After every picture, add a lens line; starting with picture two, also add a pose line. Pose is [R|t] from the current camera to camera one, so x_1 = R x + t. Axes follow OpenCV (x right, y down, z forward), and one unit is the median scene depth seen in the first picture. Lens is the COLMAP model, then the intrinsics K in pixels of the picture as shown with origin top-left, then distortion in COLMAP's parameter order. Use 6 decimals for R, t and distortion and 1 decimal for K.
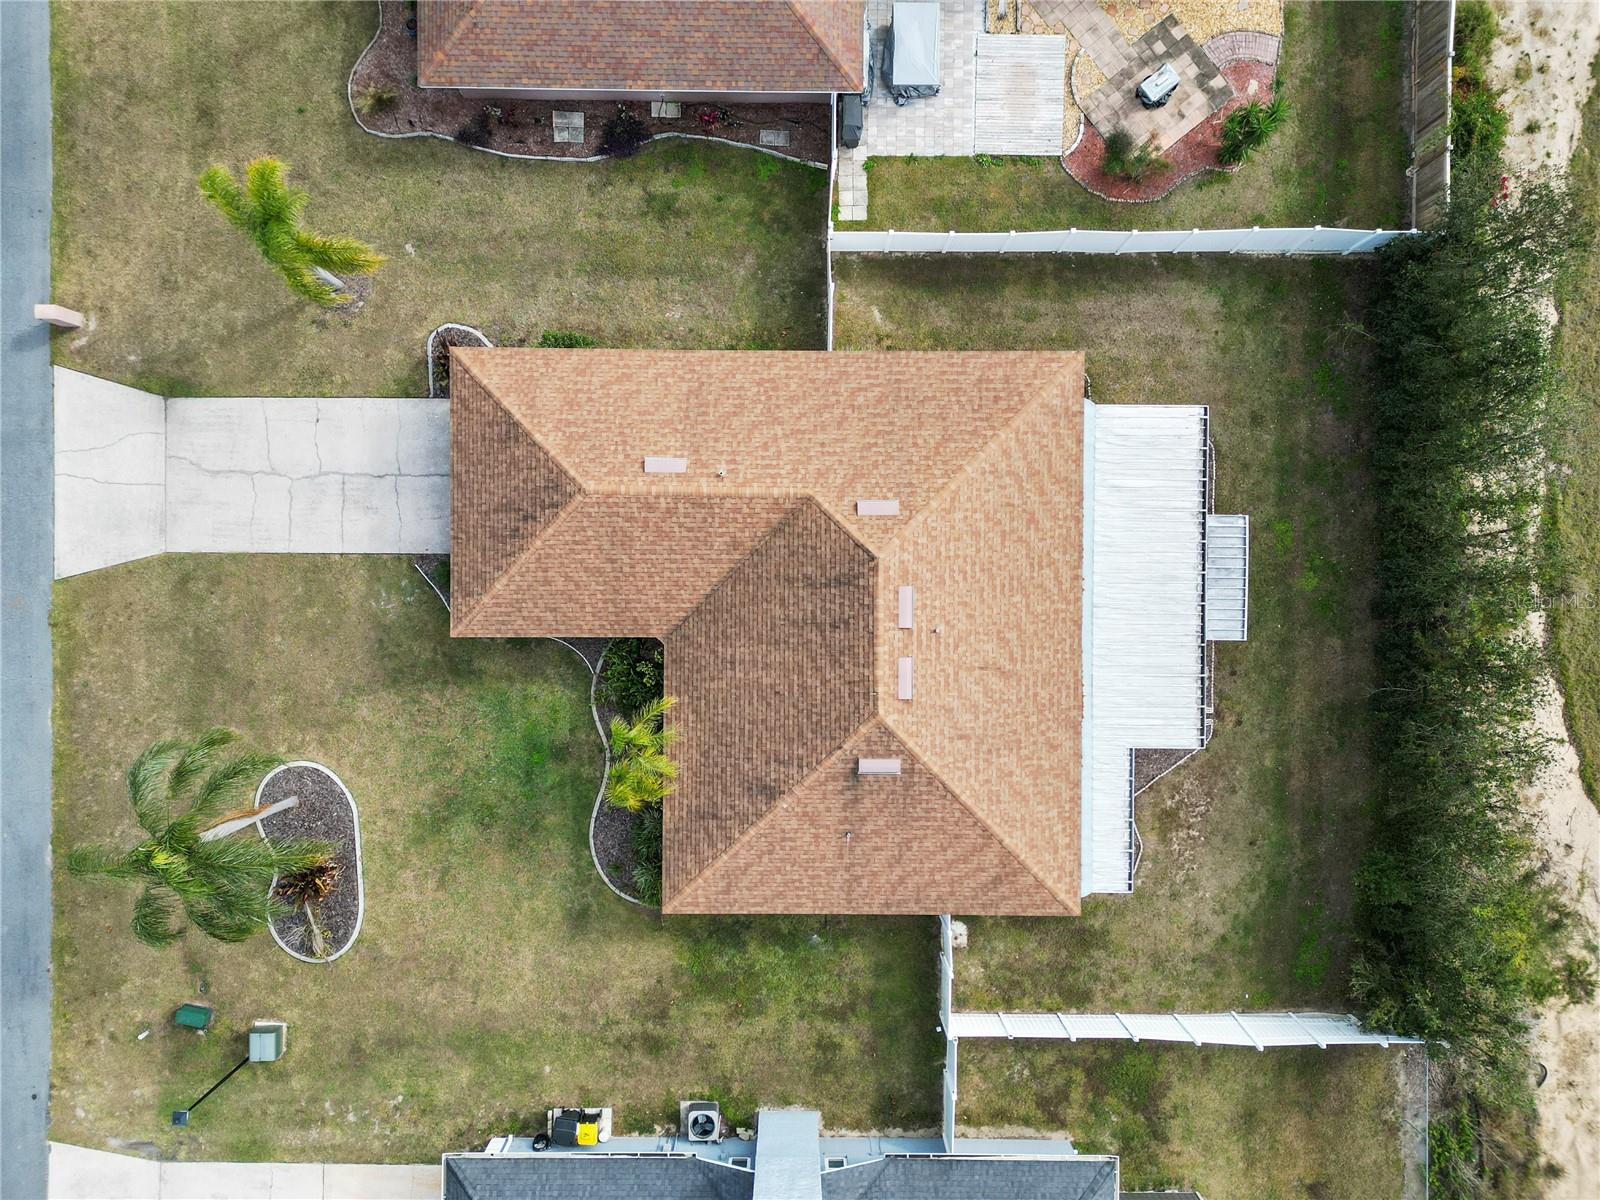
lens RADIAL K [[1121.5, 0, 800.0], [0, 1121.5, 600.0], [0, 0, 1]] dist [0.066744, -0.060671]
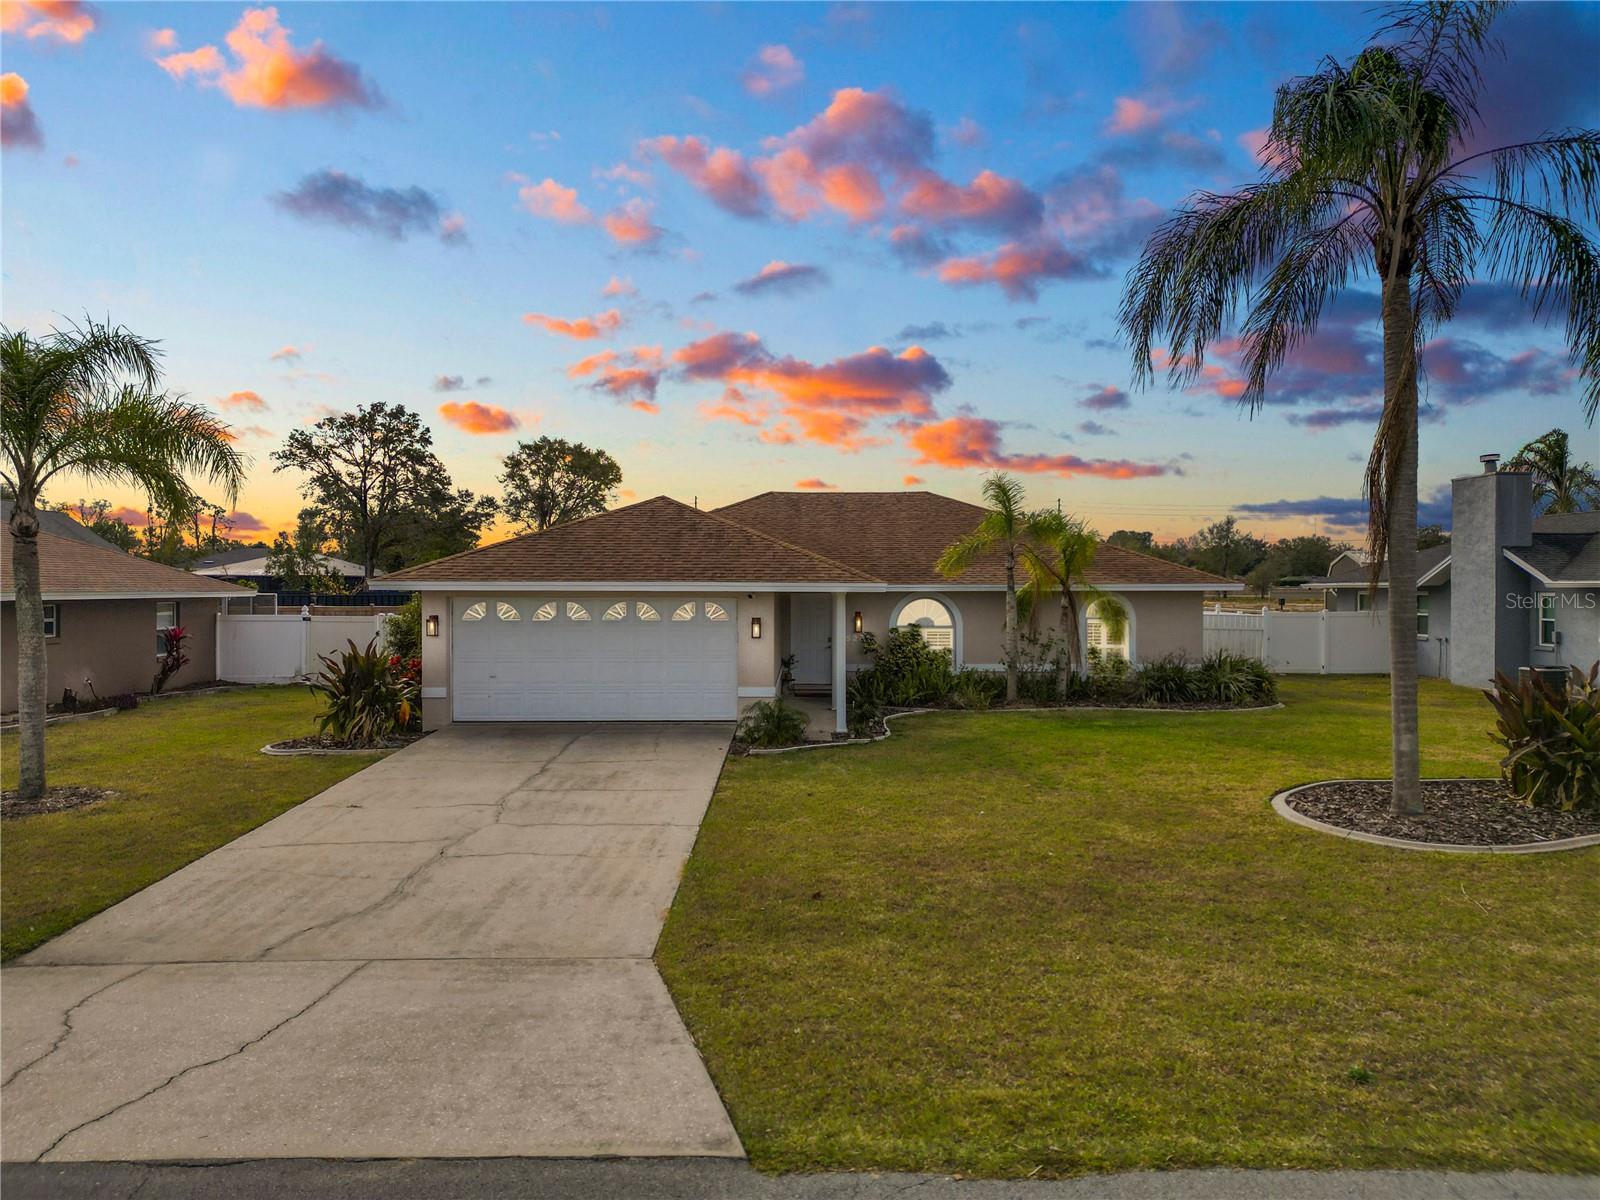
lens RADIAL K [[1121.5, 0, 800.0], [0, 1121.5, 600.0], [0, 0, 1]] dist [0.066744, -0.060671]
pose [[-0.000921, -0.016715, 0.999860, -0.798495], [0.999985, -0.005372, 0.000831, -0.010491], [0.005357, 0.999846, 0.016720, 0.923997]]
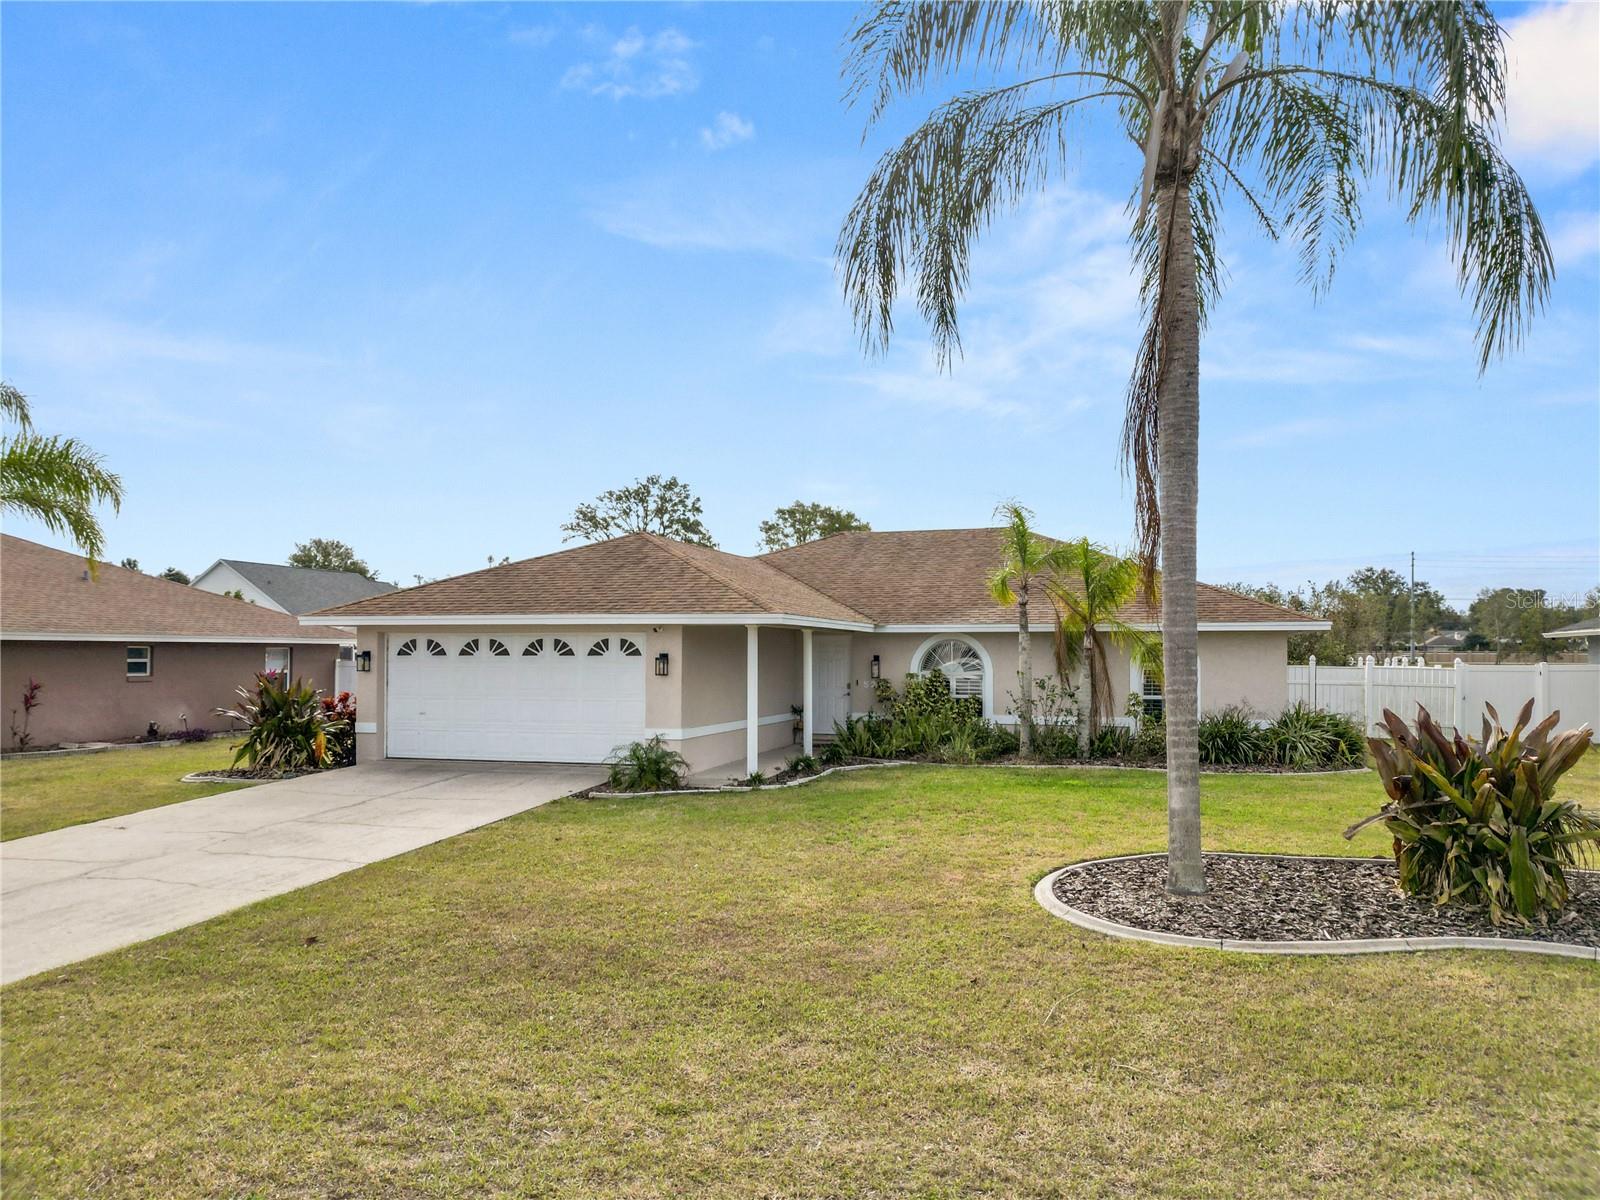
lens RADIAL K [[1133.8, 0, 797.4], [0, 1133.8, 627.3], [0, 0, 1]] dist [0.075248, -0.078164]
pose [[0.283592, 0.018218, 0.958772, -0.729165], [0.958930, -0.010896, -0.283432, 0.167150], [0.005283, 0.999775, -0.020560, 0.940281]]
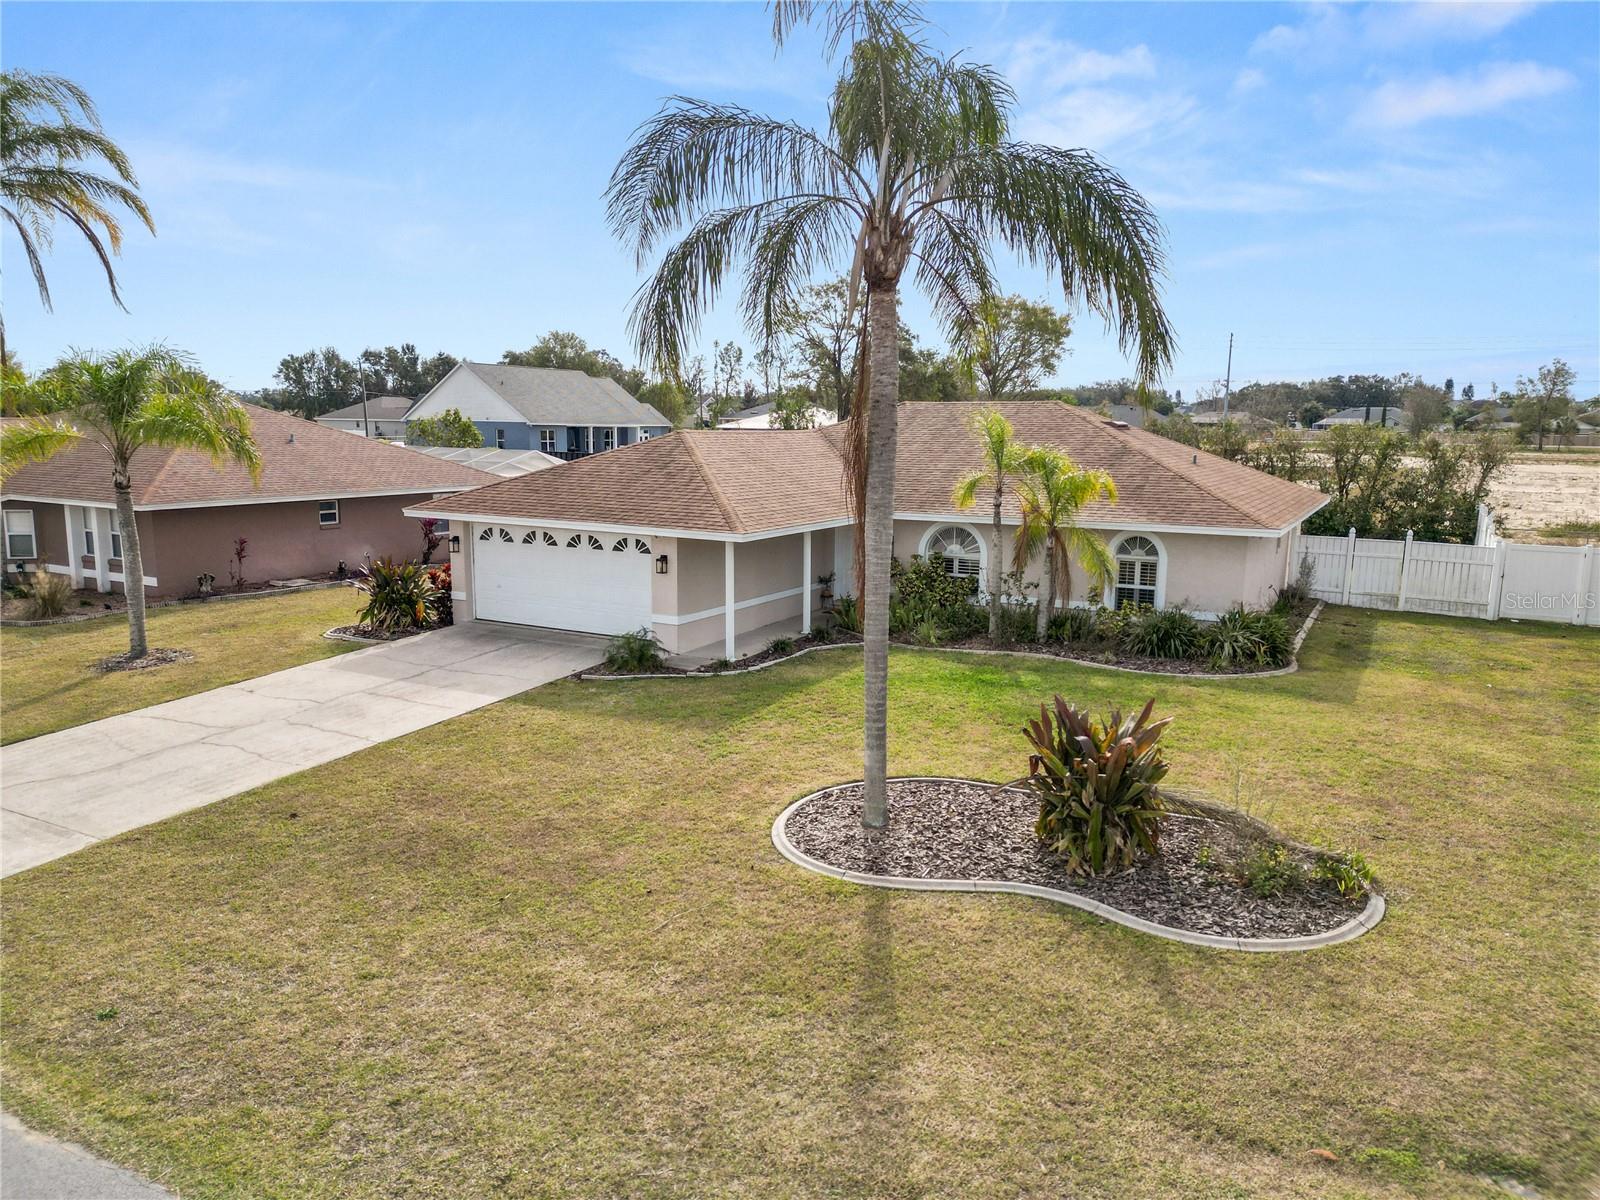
lens RADIAL K [[1111.9, 0, 800.0], [0, 1111.9, 600.0], [0, 0, 1]] dist [0.086229, -0.084232]
pose [[0.477417, -0.139323, 0.867561, -0.758343], [0.878672, 0.078764, -0.470883, 0.319774], [-0.002728, 0.987110, 0.160023, 0.868700]]
